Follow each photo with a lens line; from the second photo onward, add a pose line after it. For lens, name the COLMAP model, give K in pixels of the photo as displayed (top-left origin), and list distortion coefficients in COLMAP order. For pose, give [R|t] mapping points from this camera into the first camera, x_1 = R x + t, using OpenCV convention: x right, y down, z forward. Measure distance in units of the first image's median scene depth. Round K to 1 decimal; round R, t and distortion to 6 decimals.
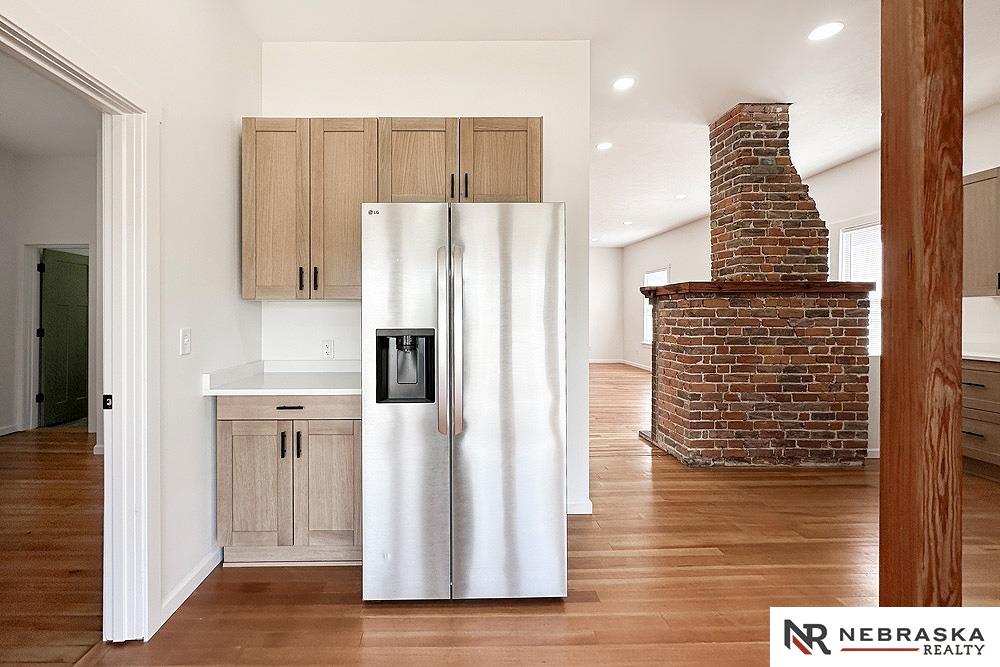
lens RADIAL K [[411.9, 0, 454.8], [0, 411.9, 314.6], [0, 0, 1]] dist [-0.002137, -0.000023]
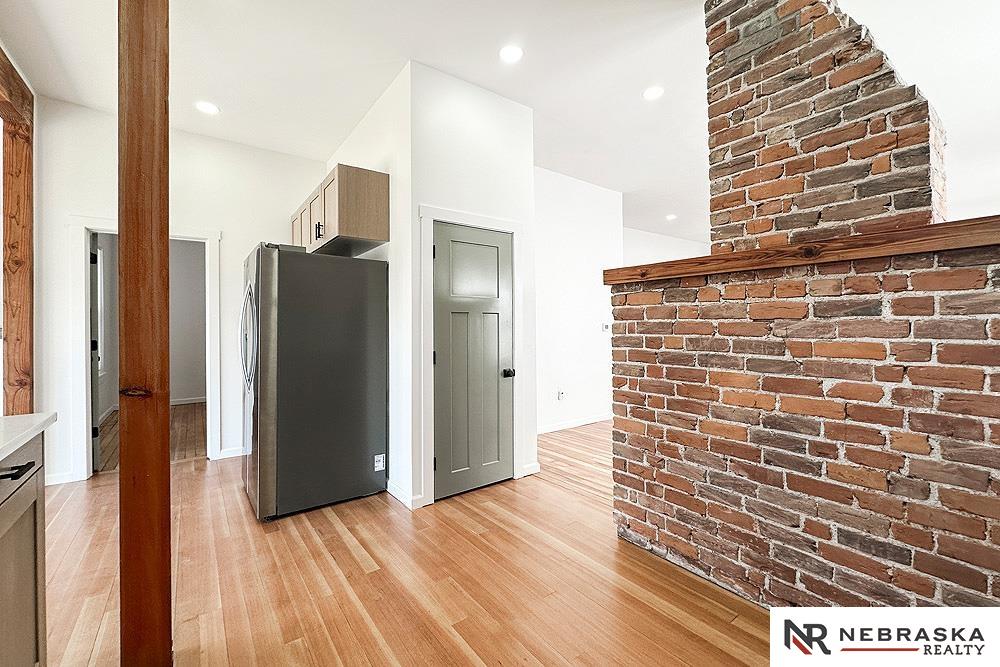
lens RADIAL K [[411.9, 0, 513.7], [0, 411.9, 320.6], [0, 0, 1]] dist [-0.002137, -0.000023]
pose [[0.606953, -0.012872, -0.794633, 1.021033], [0.008367, 0.999917, -0.009806, 0.011795], [0.794693, -0.000697, 0.607011, 0.441797]]
